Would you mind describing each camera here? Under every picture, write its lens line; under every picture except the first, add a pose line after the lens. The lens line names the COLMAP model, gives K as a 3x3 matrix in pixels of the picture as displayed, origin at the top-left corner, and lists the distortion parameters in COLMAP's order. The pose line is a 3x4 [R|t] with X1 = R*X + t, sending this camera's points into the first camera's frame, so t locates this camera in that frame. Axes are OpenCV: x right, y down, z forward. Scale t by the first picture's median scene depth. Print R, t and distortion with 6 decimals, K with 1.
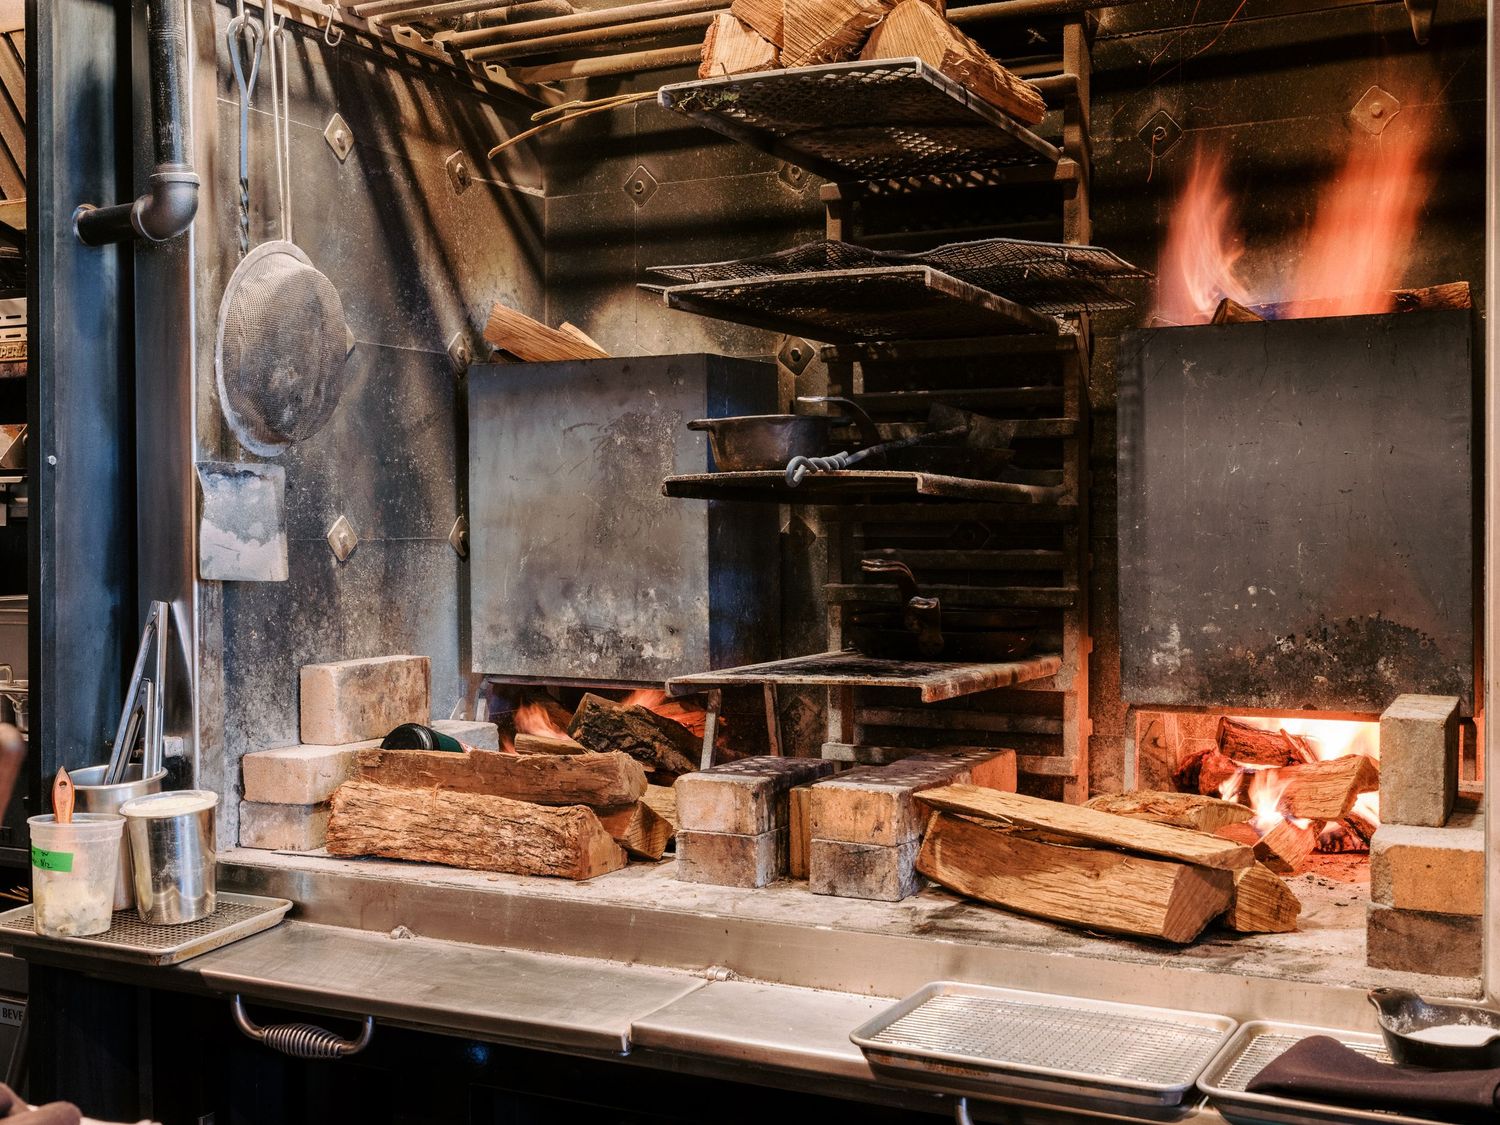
lens RADIAL K [[1700.1, 0, 750.0], [0, 1700.1, 562.5], [0, 0, 1]] dist [0.005128, 0.000997]
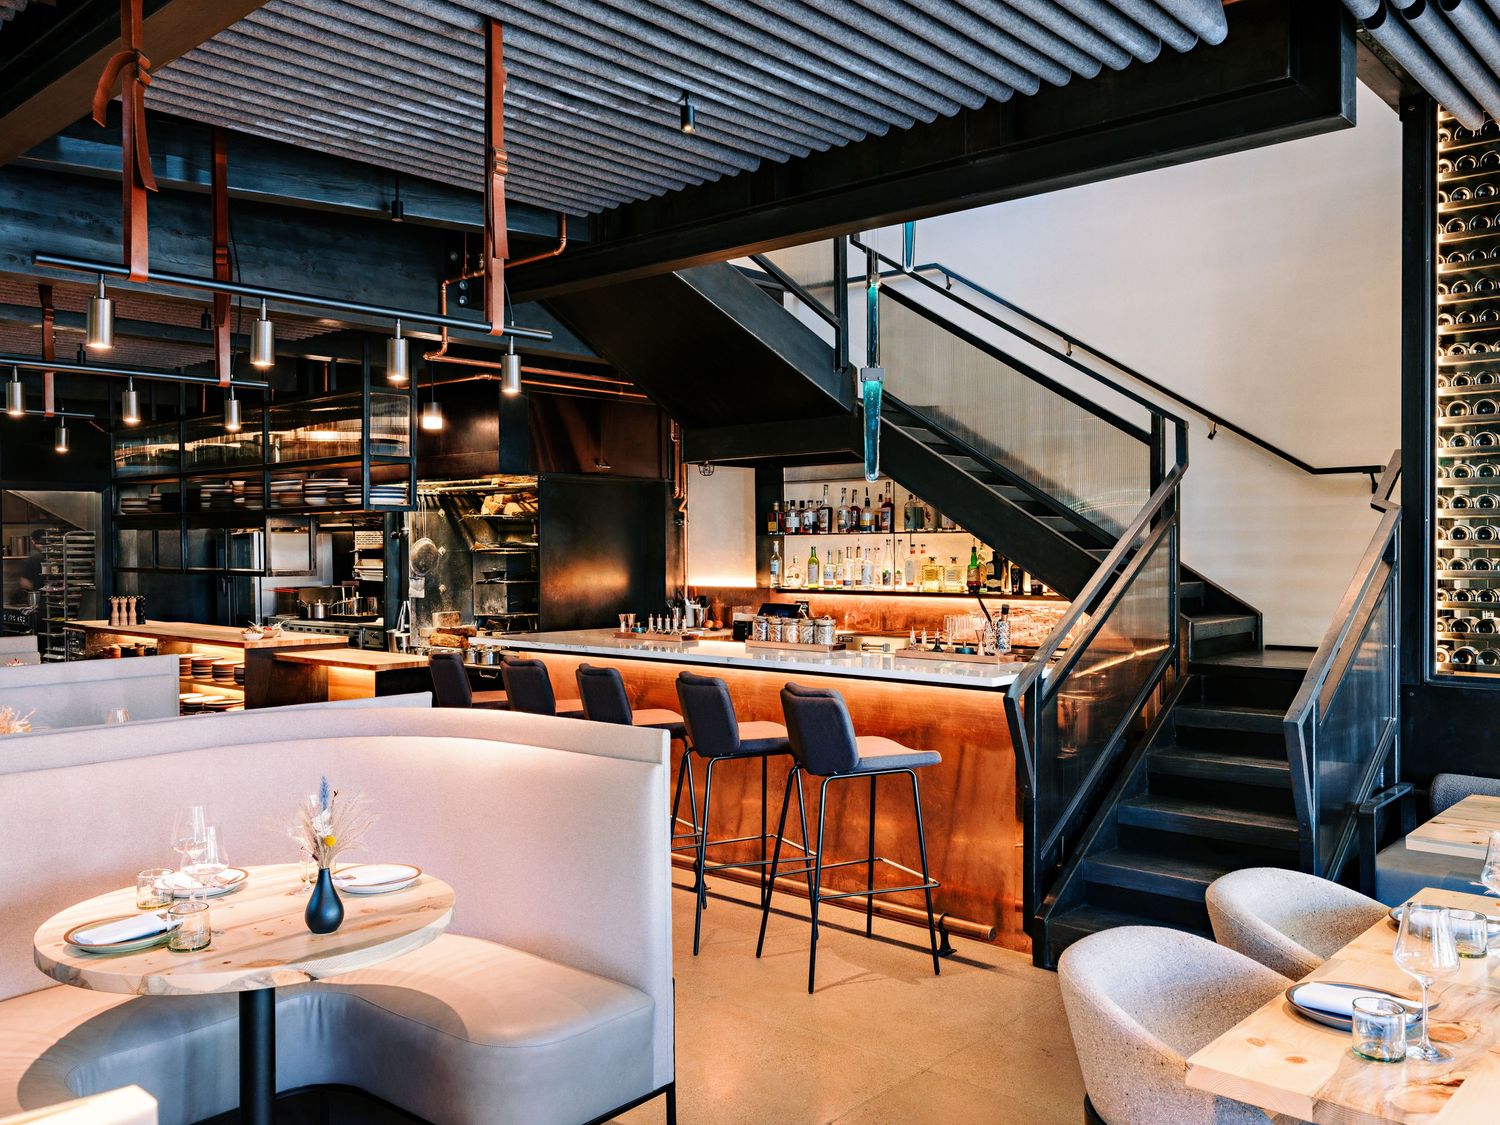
lens RADIAL K [[1192.1, 0, 750.0], [0, 1192.1, 562.5], [0, 0, 1]] dist [-0.016092, -0.002187]
pose [[0.969778, 0.000696, -0.243989, 1.614976], [-0.001191, 0.999998, -0.001879, -0.092492], [0.243987, 0.002113, 0.969776, -2.391946]]
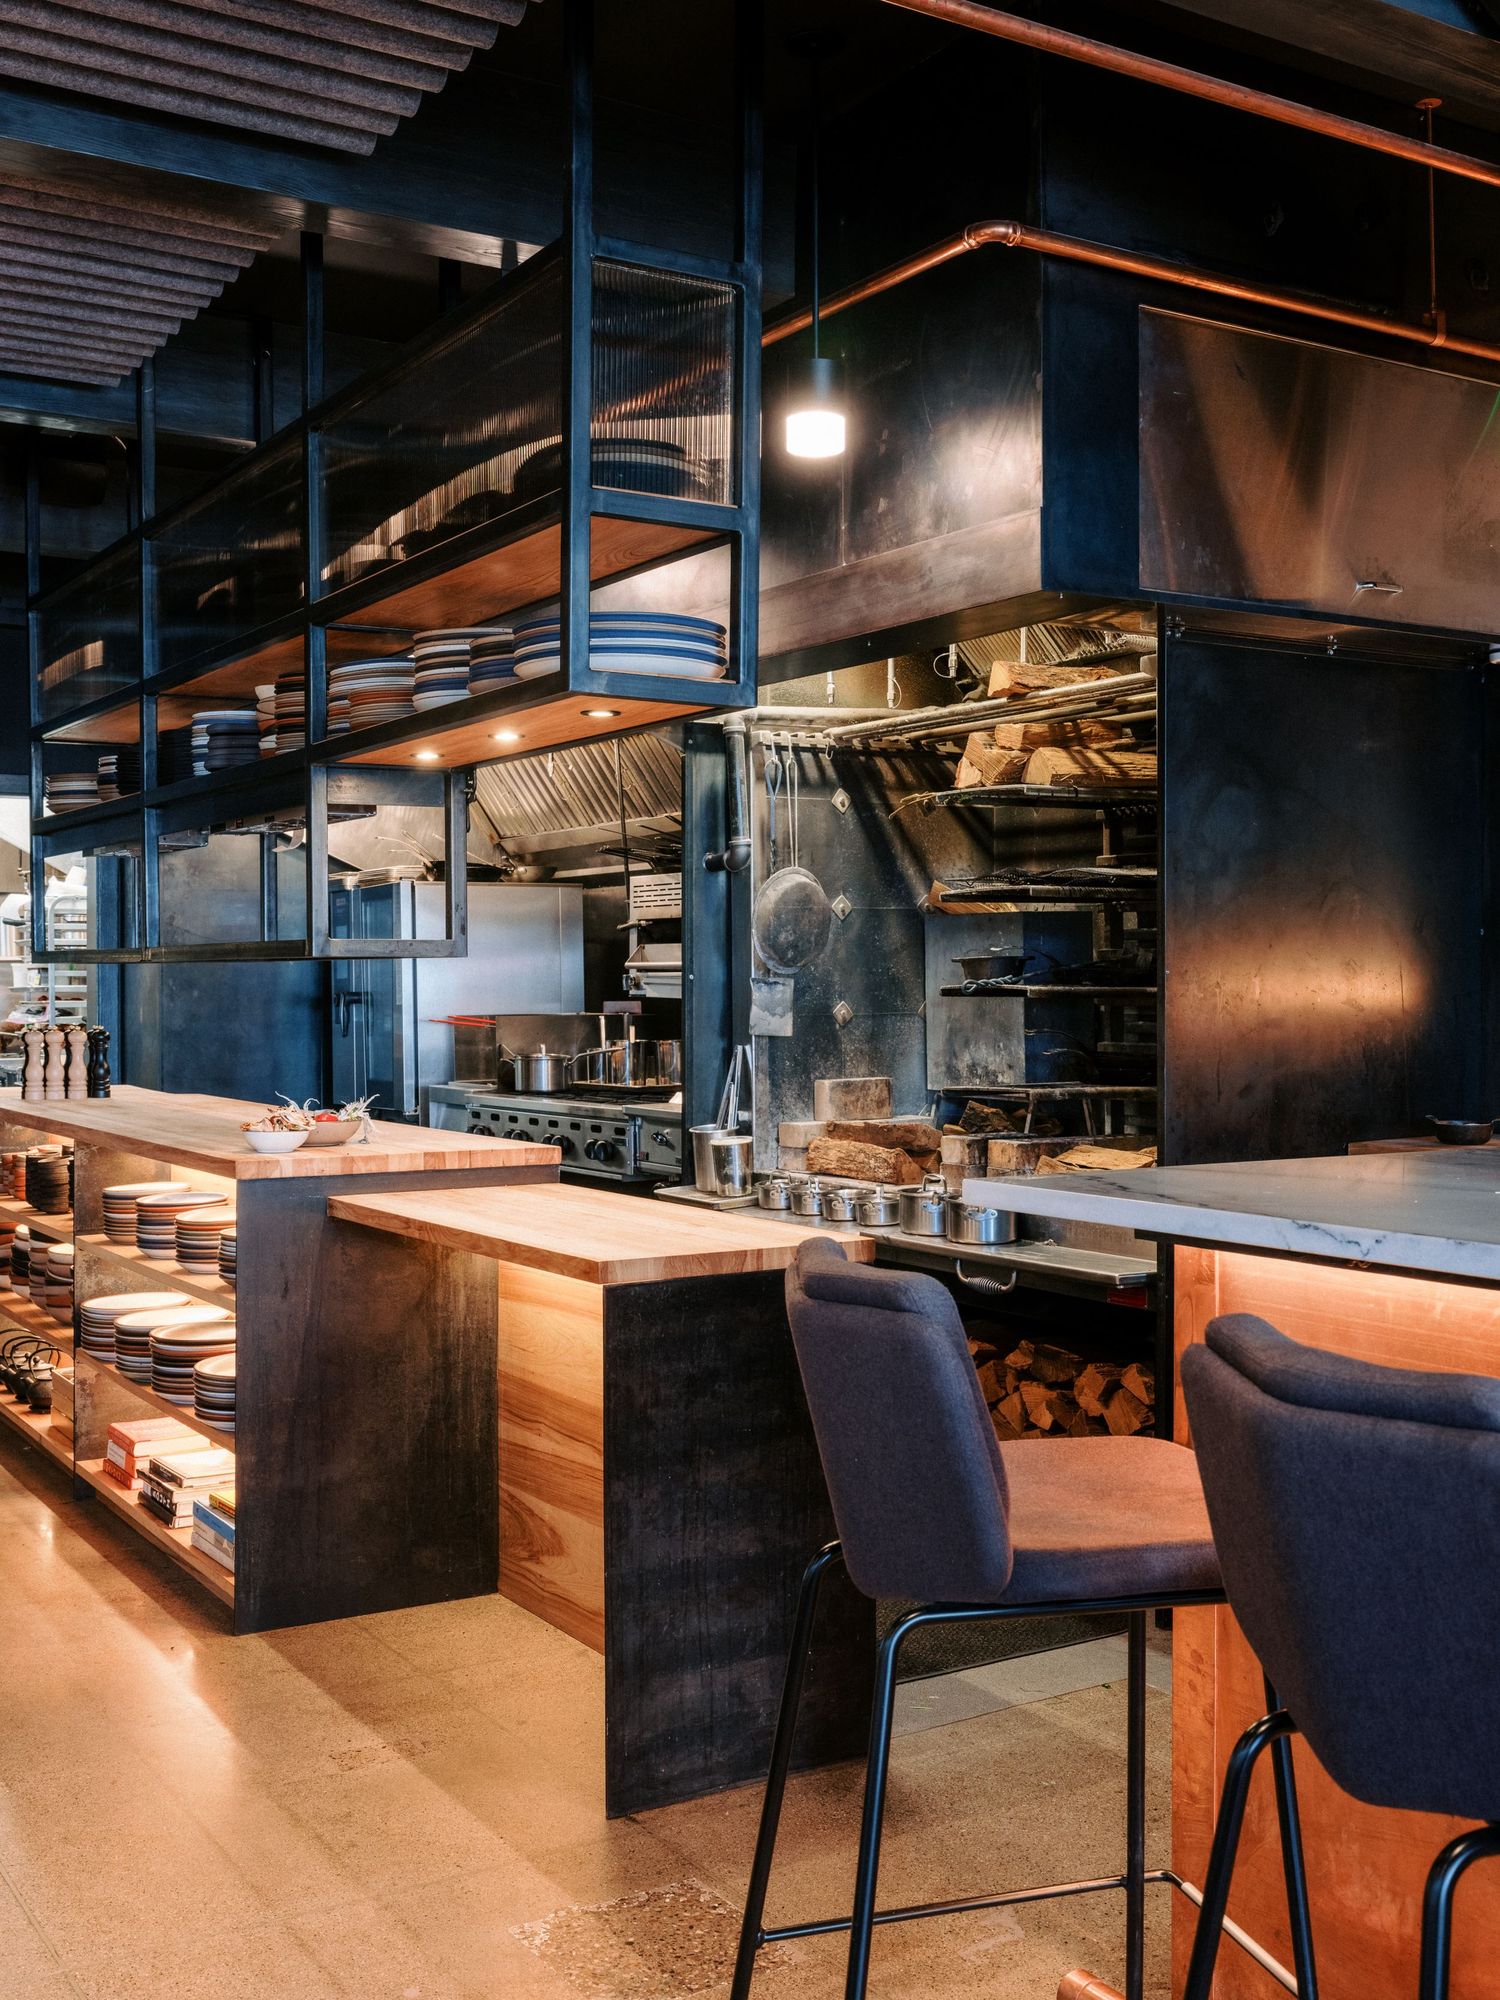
lens RADIAL K [[2038.0, 0, 750.0], [0, 2038.0, 1000.0], [0, 0, 1]] dist [0.003784, -0.000816]
pose [[0.856663, 0.003689, -0.515863, 0.849309], [-0.006666, 0.999970, -0.003920, -0.020171], [0.515833, 0.006797, 0.856662, -0.999565]]
